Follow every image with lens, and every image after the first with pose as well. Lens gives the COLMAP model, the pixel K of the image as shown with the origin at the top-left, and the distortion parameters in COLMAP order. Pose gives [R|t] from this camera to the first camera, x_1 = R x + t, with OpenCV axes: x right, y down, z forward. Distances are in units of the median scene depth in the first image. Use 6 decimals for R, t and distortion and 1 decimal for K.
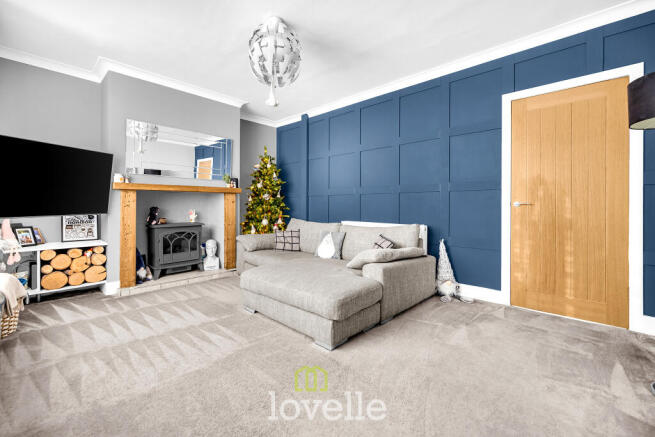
lens RADIAL K [[277.9, 0, 325.4], [0, 277.9, 204.7], [0, 0, 1]] dist [0.001936, -0.000039]
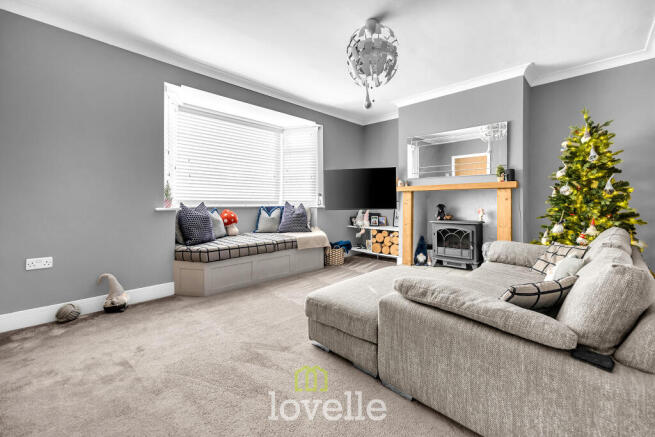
lens RADIAL K [[277.9, 0, 325.4], [0, 277.9, 204.7], [0, 0, 1]] dist [0.001936, -0.000039]
pose [[-0.019473, 0.006334, -0.999790, 0.651370], [0.001895, 0.999978, 0.006298, -0.000001], [0.999809, -0.001772, -0.019485, 0.663549]]
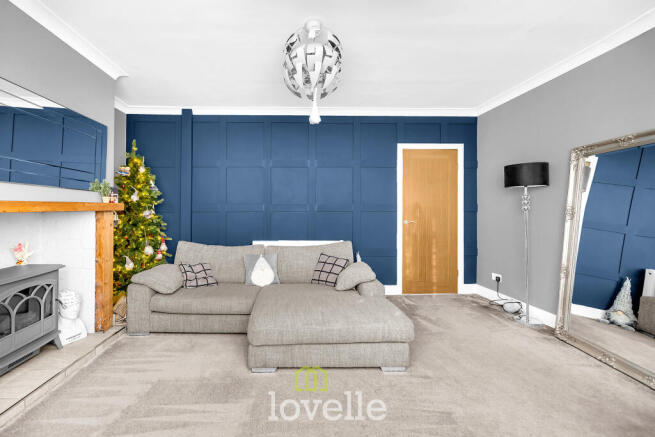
lens RADIAL K [[277.9, 0, 325.4], [0, 277.9, 204.7], [0, 0, 1]] dist [0.001936, -0.000039]
pose [[0.713897, 0.014366, 0.700104, -0.578193], [-0.002018, 0.999828, -0.018457, -0.060876], [-0.700248, 0.011764, 0.713803, 0.258149]]
